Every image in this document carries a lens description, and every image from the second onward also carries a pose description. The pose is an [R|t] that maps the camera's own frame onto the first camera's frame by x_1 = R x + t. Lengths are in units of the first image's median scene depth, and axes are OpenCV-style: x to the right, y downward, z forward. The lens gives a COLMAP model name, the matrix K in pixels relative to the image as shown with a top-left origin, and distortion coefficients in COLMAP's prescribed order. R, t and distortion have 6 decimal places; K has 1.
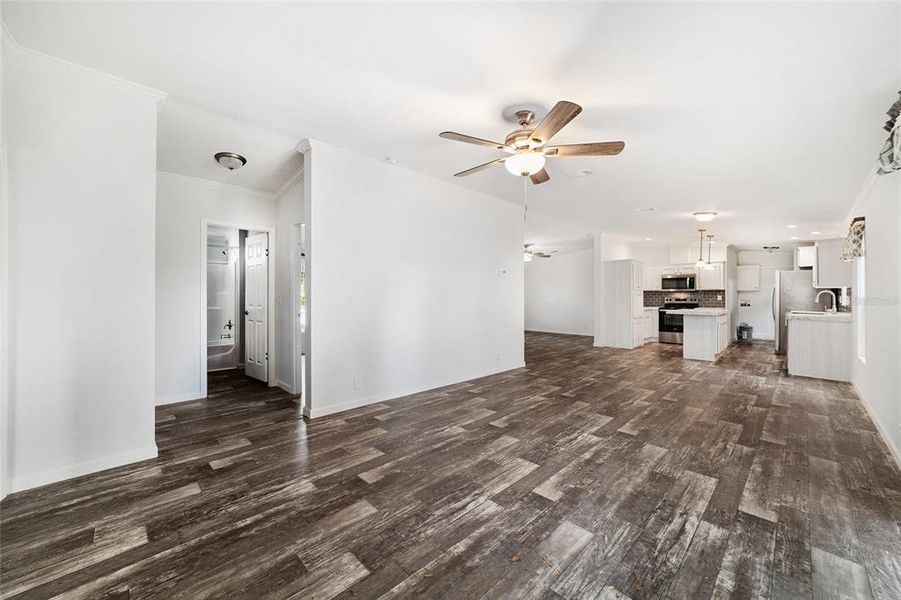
lens RADIAL K [[347.3, 0, 449.4], [0, 347.3, 295.6], [0, 0, 1]] dist [-0.014145, 0.007491]
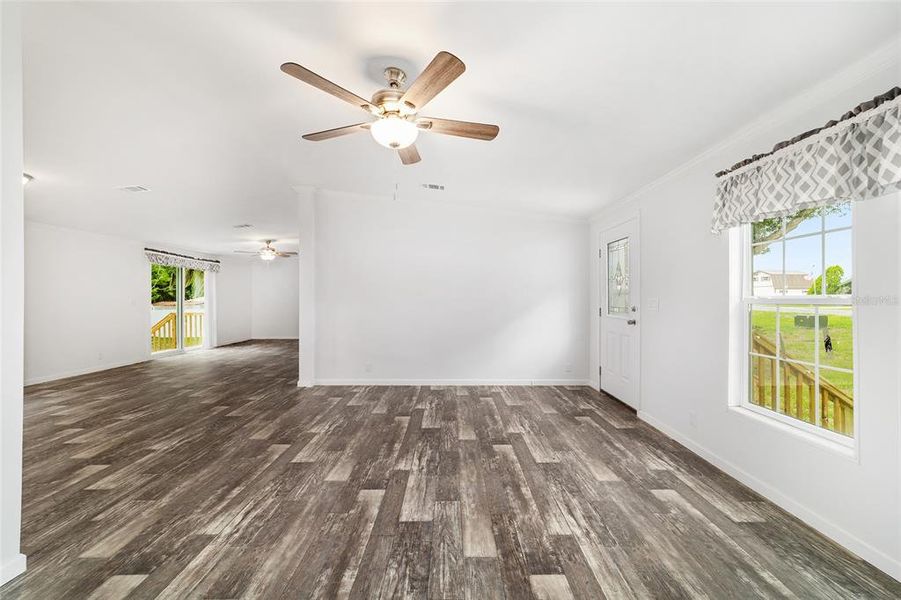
lens RADIAL K [[347.3, 0, 450.8], [0, 347.3, 300.5], [0, 0, 1]] dist [-0.014145, 0.007491]
pose [[-0.694529, 0.002266, -0.719461, 0.725374], [-0.003531, 0.999972, 0.006559, -0.003888], [0.719456, 0.007096, -0.694502, 1.592254]]
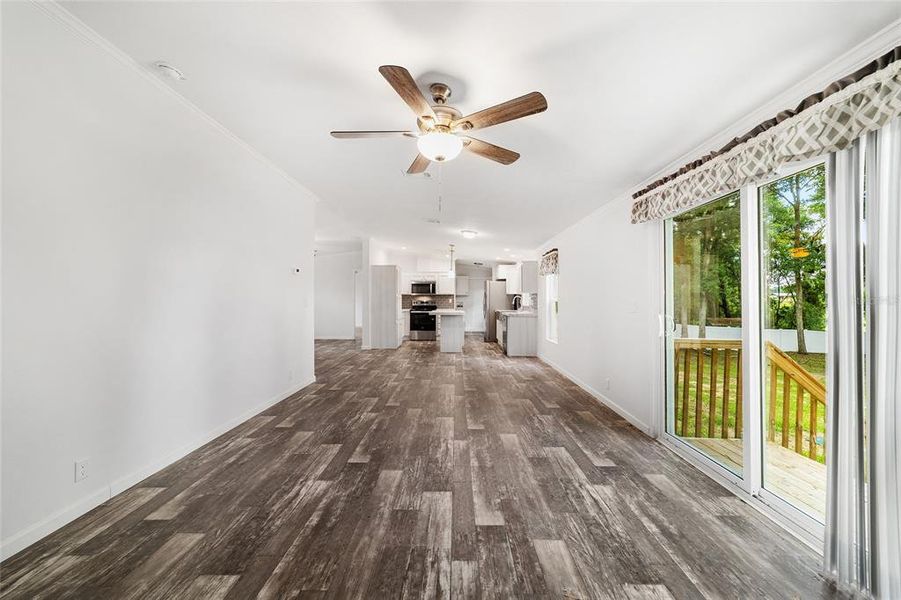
lens RADIAL K [[347.3, 0, 449.4], [0, 347.3, 299.5], [0, 0, 1]] dist [-0.014145, 0.007491]
pose [[0.708334, -0.000585, 0.705878, -0.364702], [-0.001878, 0.999995, 0.002713, -0.004617], [-0.705875, -0.003247, 0.708329, 0.371516]]
